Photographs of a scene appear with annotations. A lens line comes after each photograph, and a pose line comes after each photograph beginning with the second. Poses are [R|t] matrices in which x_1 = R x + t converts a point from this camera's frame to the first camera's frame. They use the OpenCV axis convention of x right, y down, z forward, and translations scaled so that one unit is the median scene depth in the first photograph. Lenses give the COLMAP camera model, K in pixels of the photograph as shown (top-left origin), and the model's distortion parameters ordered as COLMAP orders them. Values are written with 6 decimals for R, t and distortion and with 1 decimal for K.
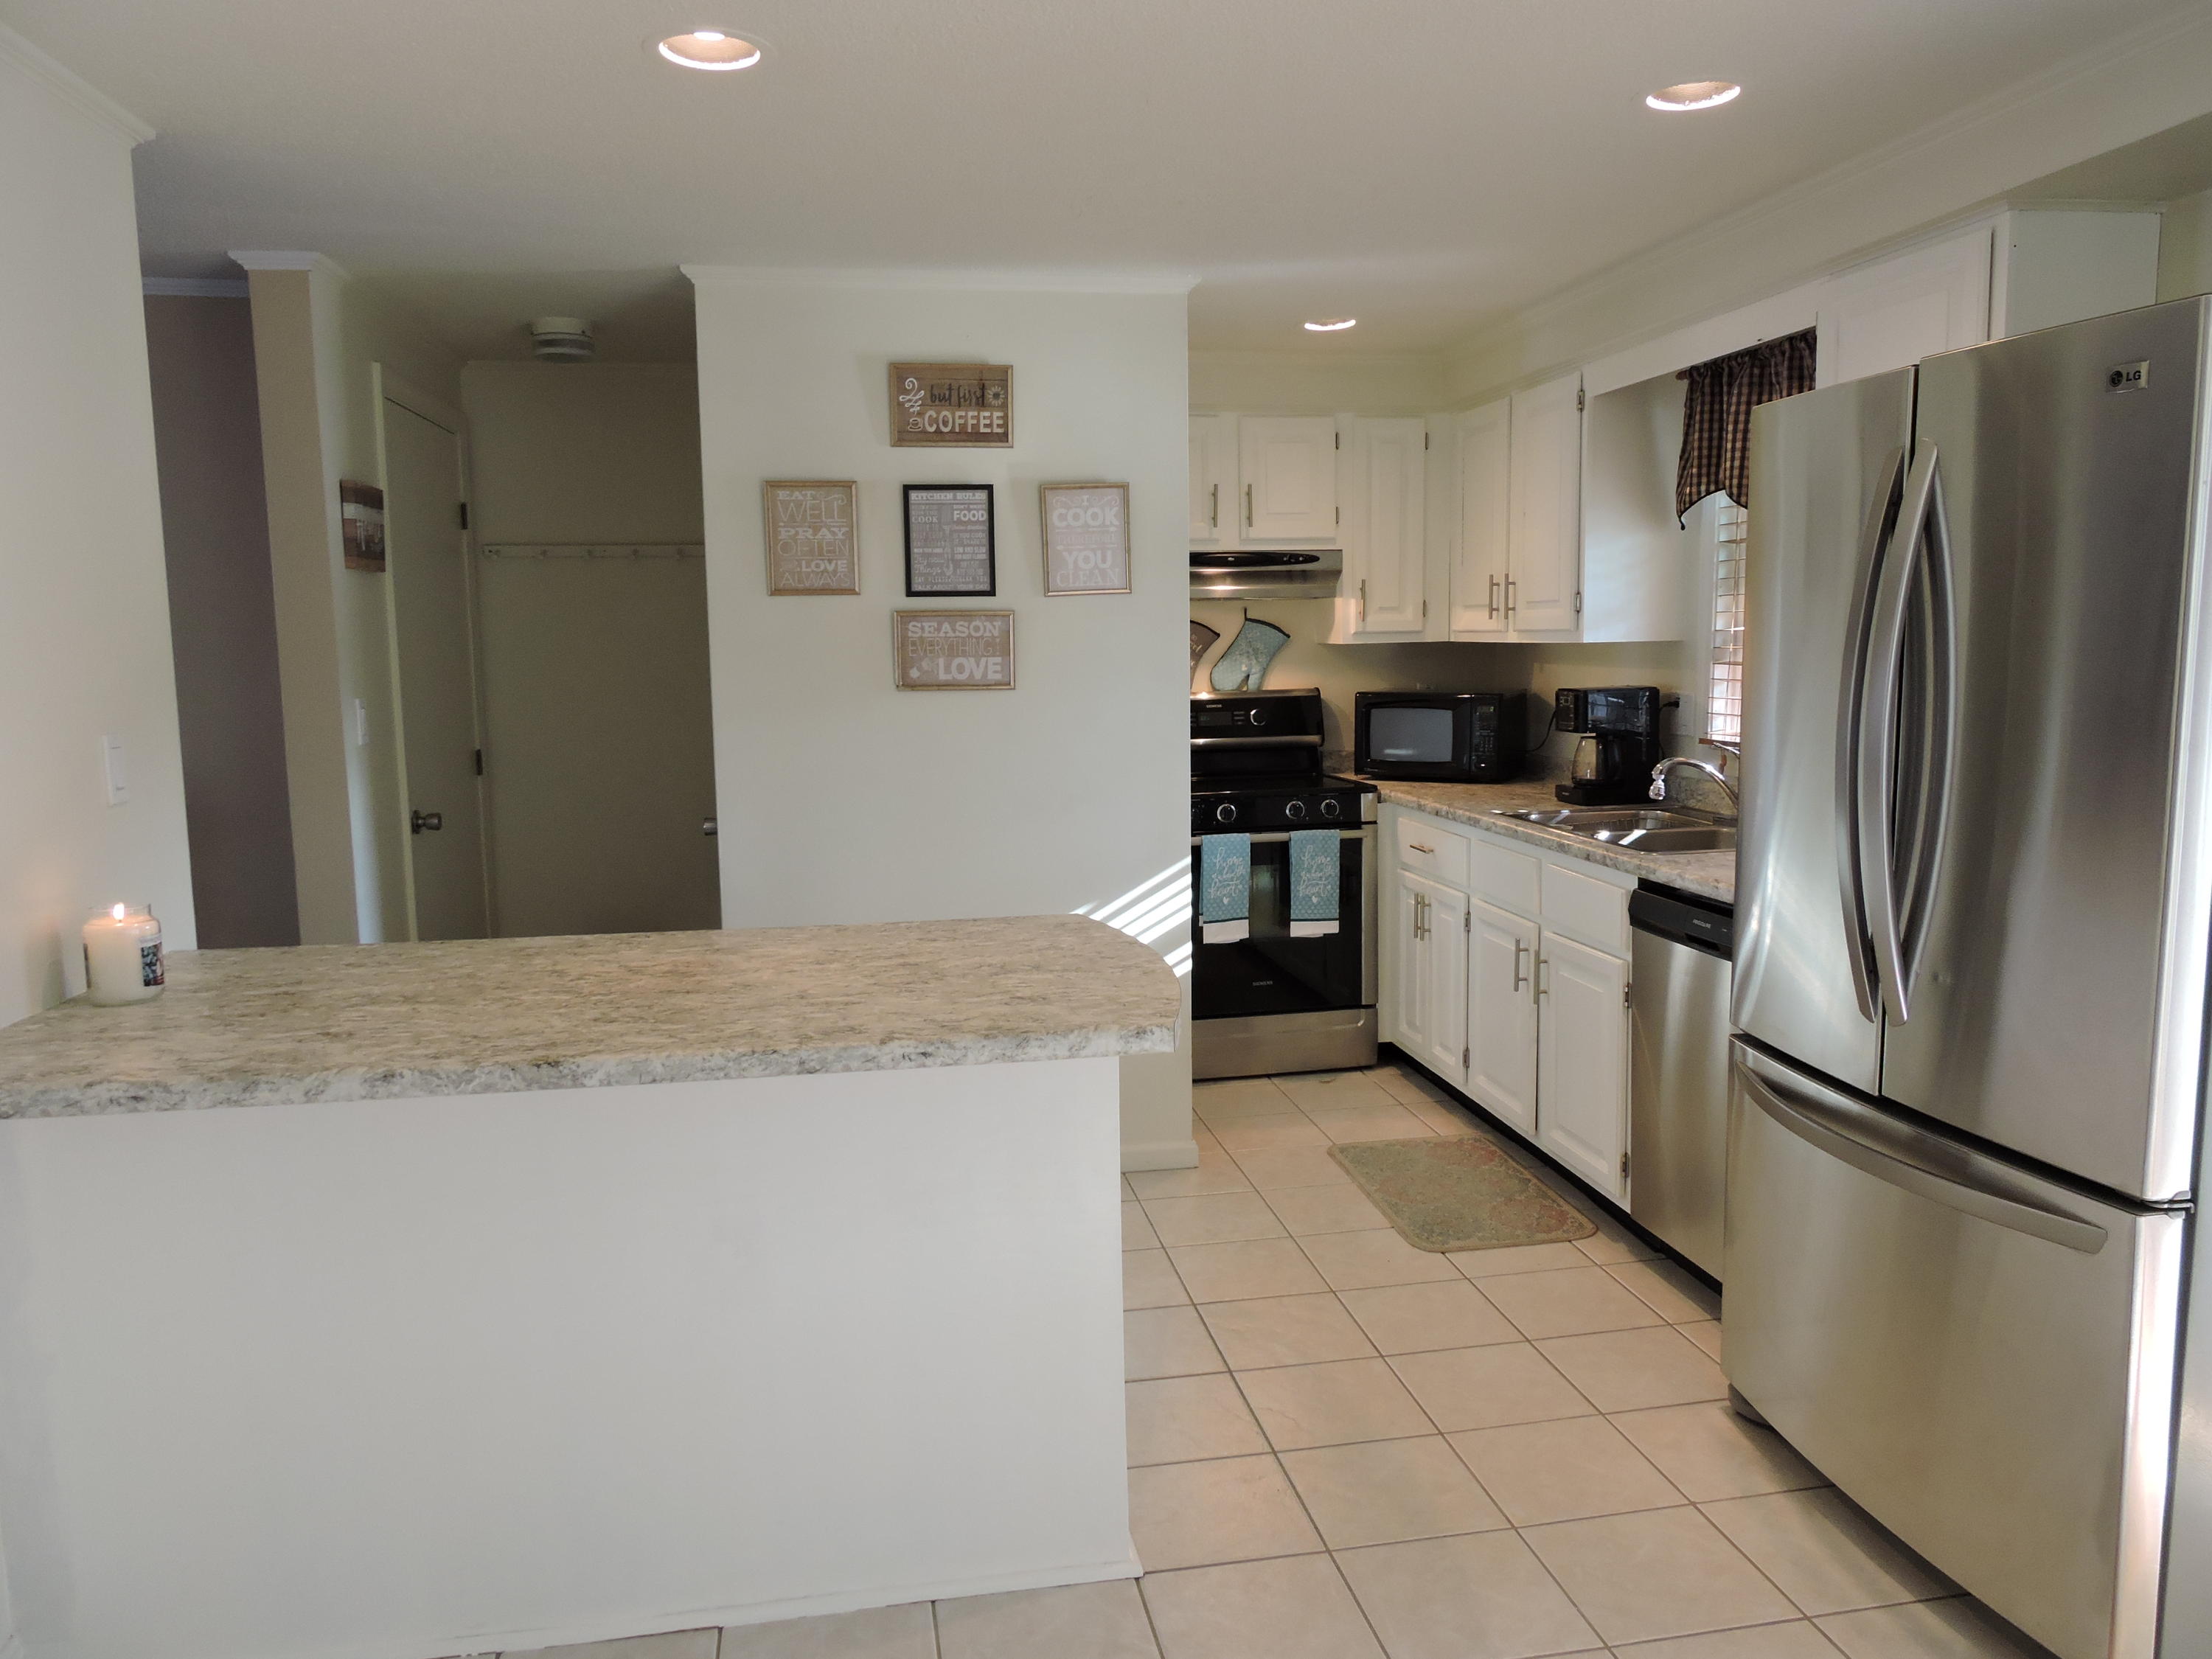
lens RADIAL K [[1579.0, 0, 1104.3], [0, 1579.0, 834.0], [0, 0, 1]] dist [-0.001382, -0.004014]
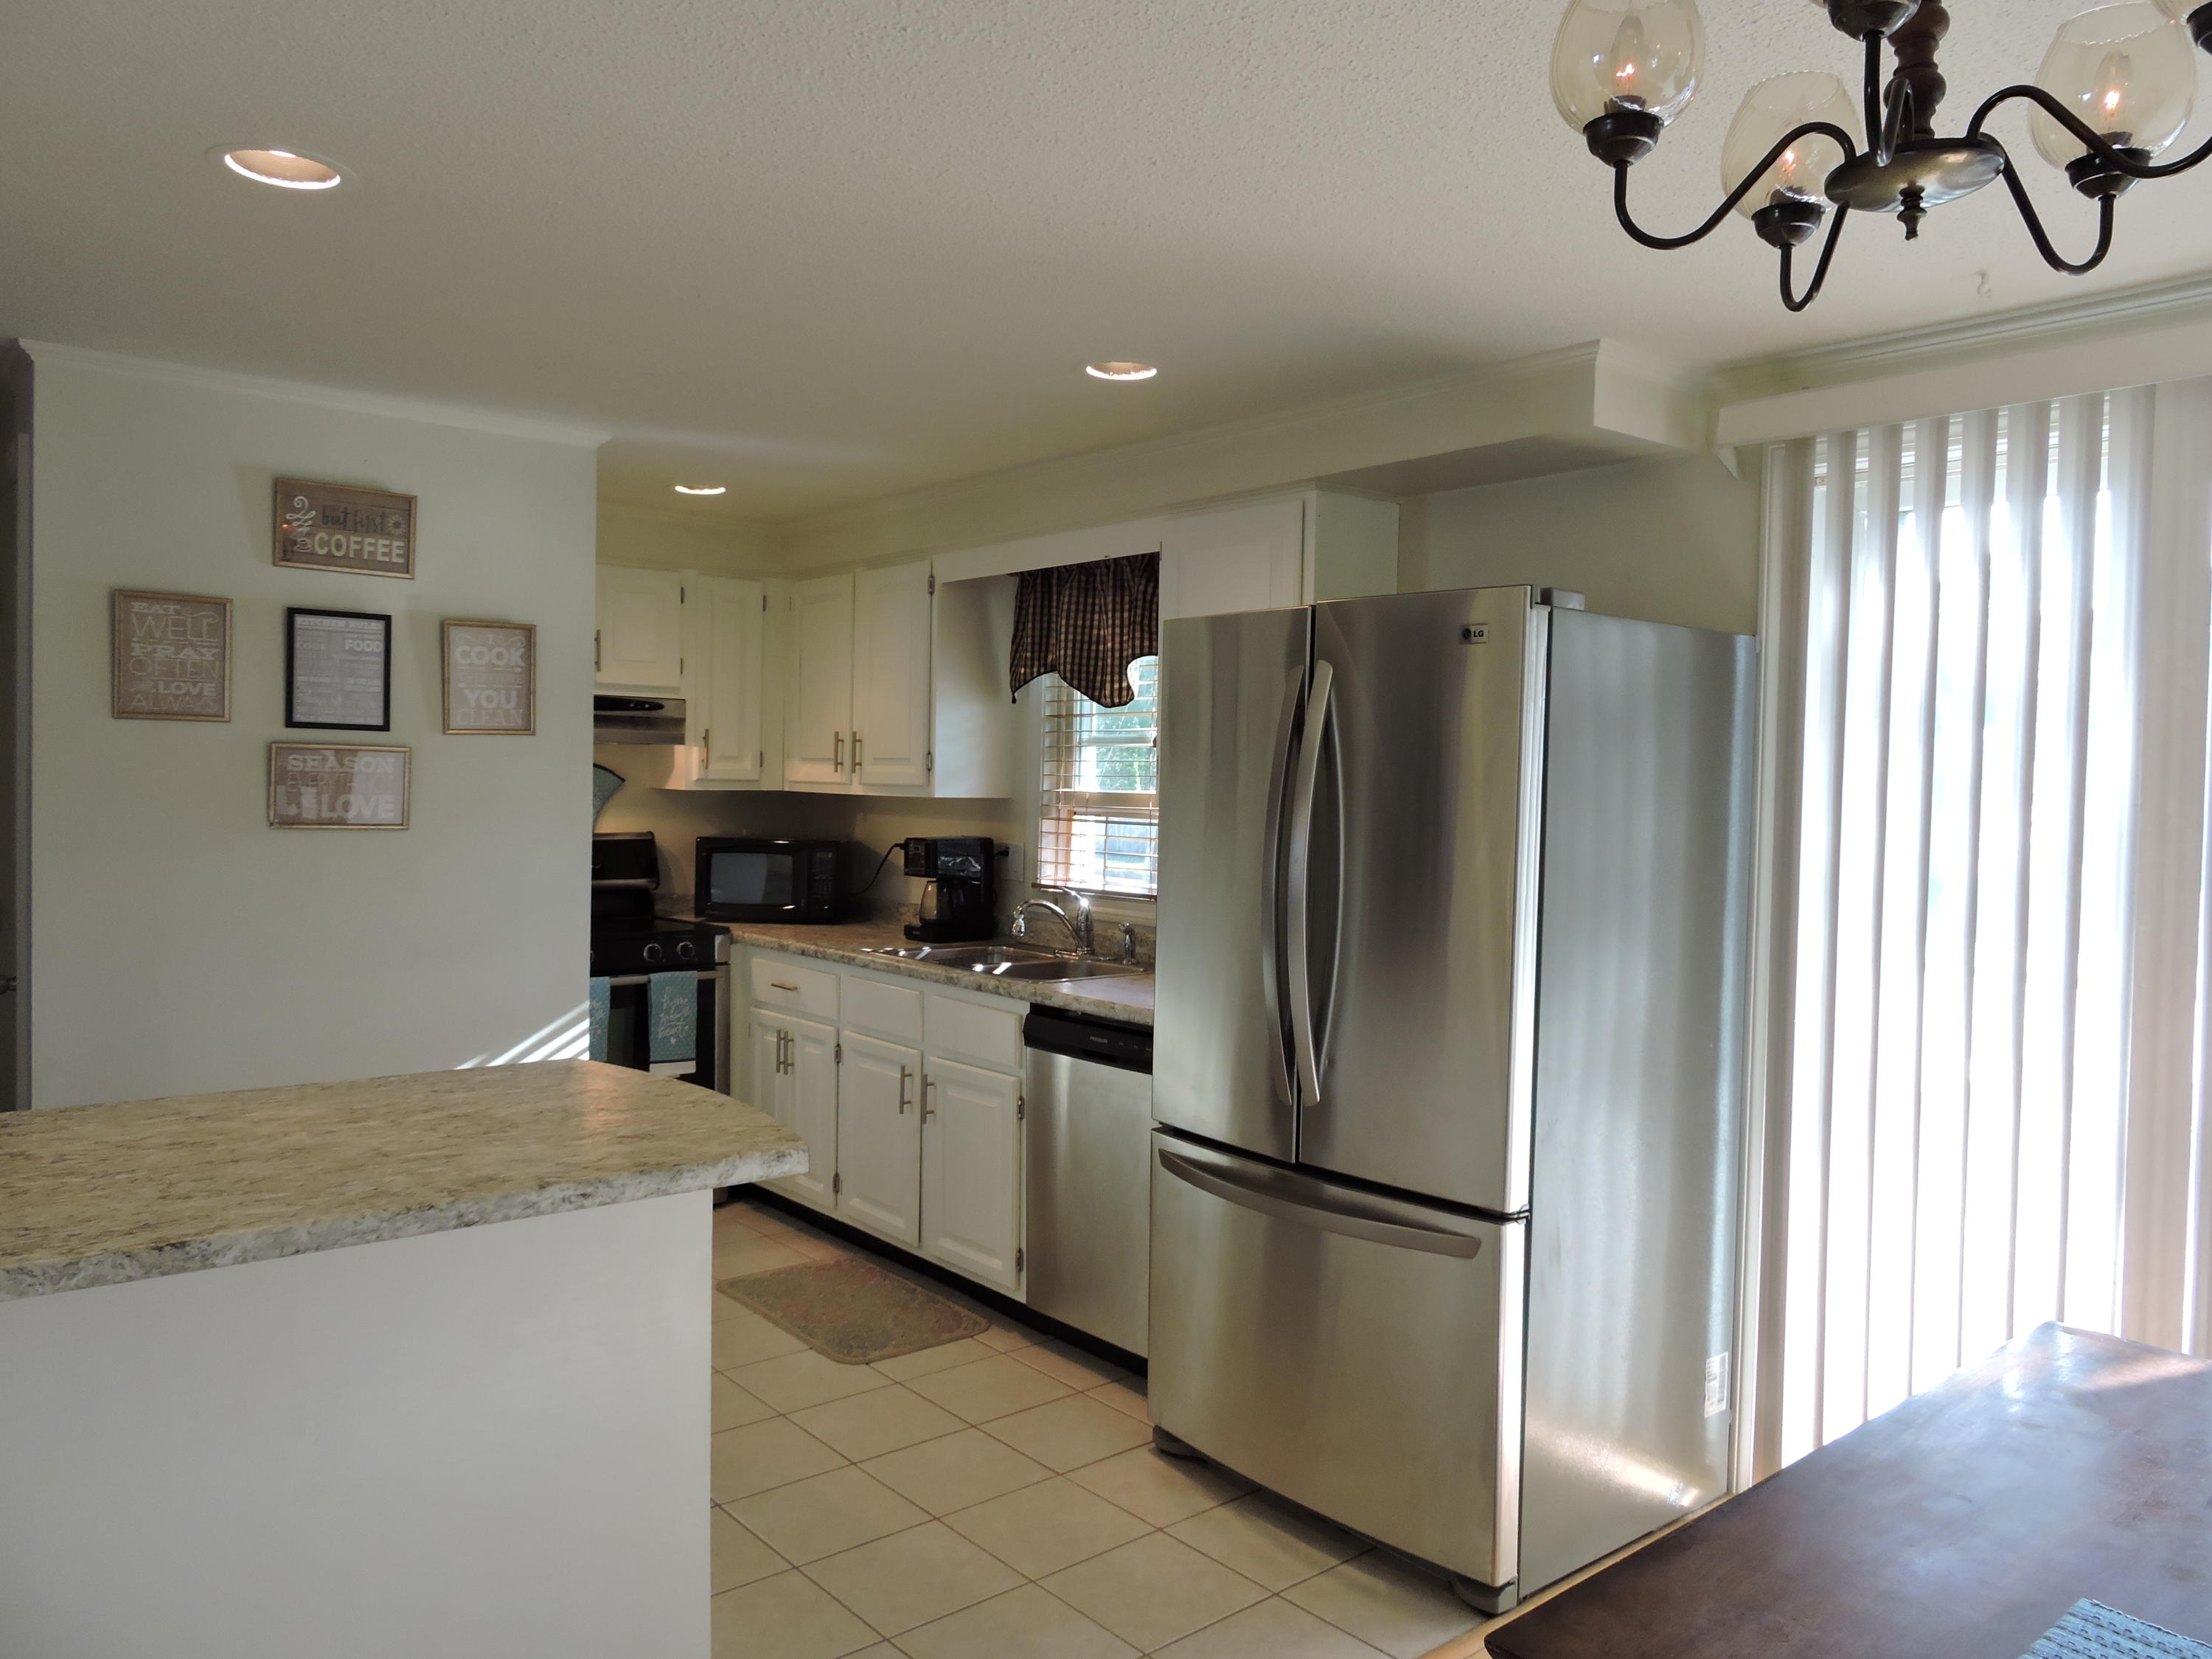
lens RADIAL K [[1579.0, 0, 1108.6], [0, 1579.0, 836.2], [0, 0, 1]] dist [-0.001382, -0.004014]
pose [[0.862723, 0.017092, 0.505388, -0.164683], [0.027948, 0.996289, -0.081403, 0.001182], [-0.504904, 0.084352, 0.859044, -0.025404]]
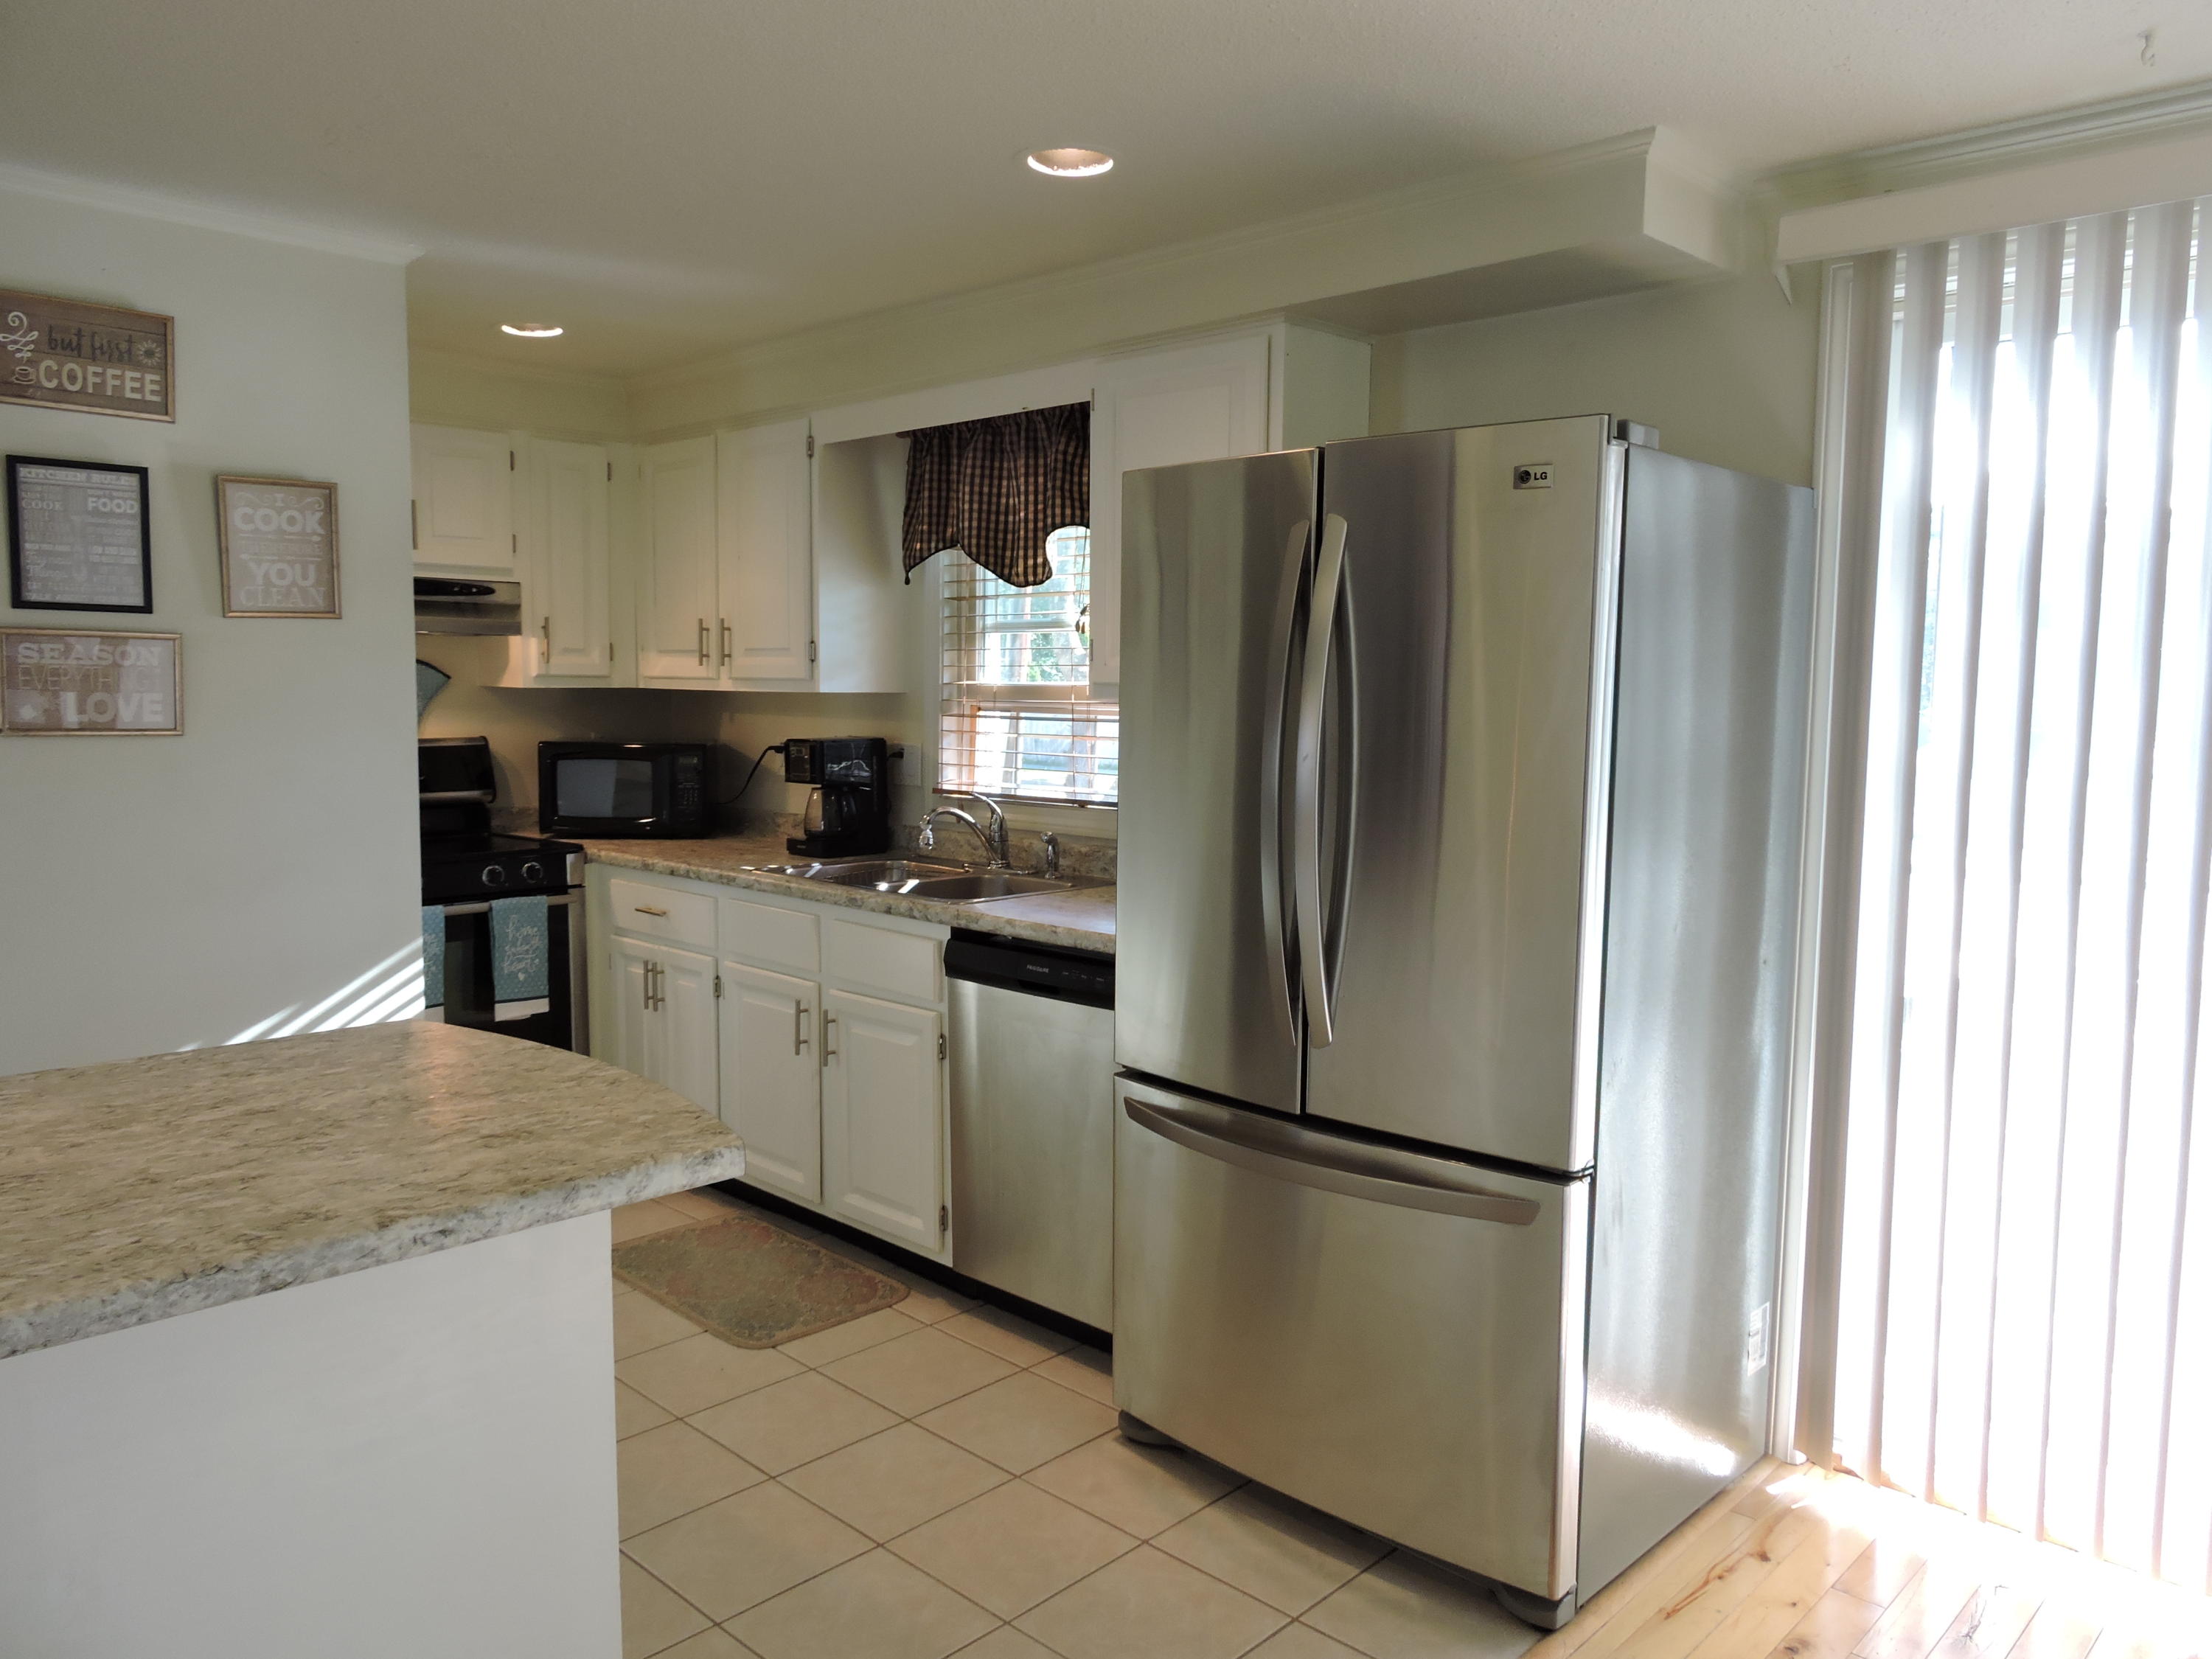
lens RADIAL K [[1579.0, 0, 1110.9], [0, 1579.0, 837.0], [0, 0, 1]] dist [-0.001382, -0.004014]
pose [[0.805754, -0.030781, 0.591450, -0.141704], [0.049077, 0.998684, -0.014885, -0.008117], [-0.590214, 0.041020, 0.806204, 0.109530]]
